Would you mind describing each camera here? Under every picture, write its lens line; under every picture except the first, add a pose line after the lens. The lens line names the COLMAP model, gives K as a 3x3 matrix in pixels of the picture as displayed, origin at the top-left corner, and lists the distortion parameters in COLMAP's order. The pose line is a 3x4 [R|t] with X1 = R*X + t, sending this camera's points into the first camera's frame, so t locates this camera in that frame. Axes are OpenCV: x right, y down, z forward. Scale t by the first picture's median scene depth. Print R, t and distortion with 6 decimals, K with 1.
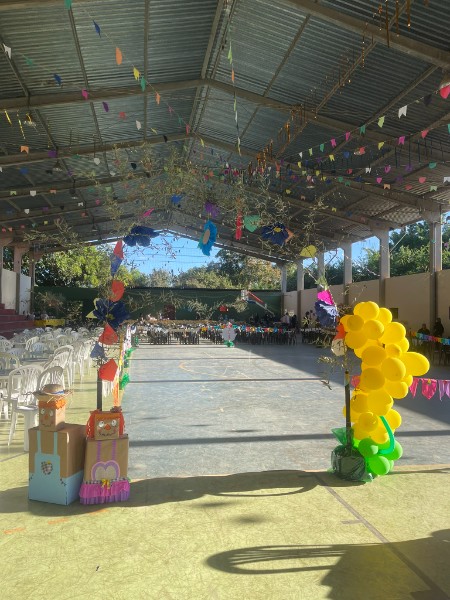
lens RADIAL K [[443.0, 0, 225.0], [0, 443.0, 300.0], [0, 0, 1]] dist [0.035940, -0.005872]
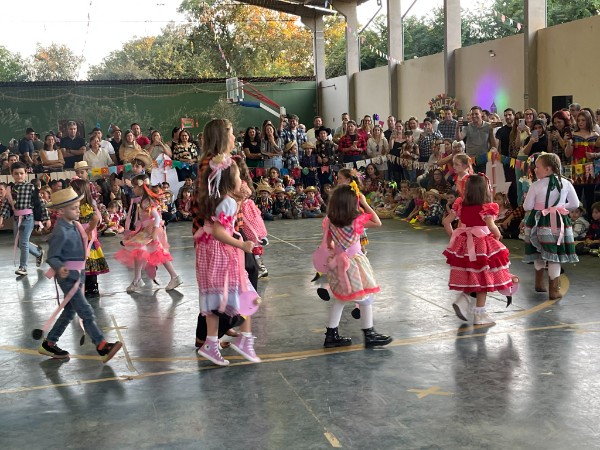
lens RADIAL K [[822.2, 0, 300.0], [0, 822.2, 225.0], [0, 0, 1]] dist [-0.004519, -0.002326]
pose [[0.995036, -0.057876, 0.080954, 0.031786], [0.045574, 0.988188, 0.146312, 0.005905], [-0.088465, -0.141896, 0.985921, 0.118489]]
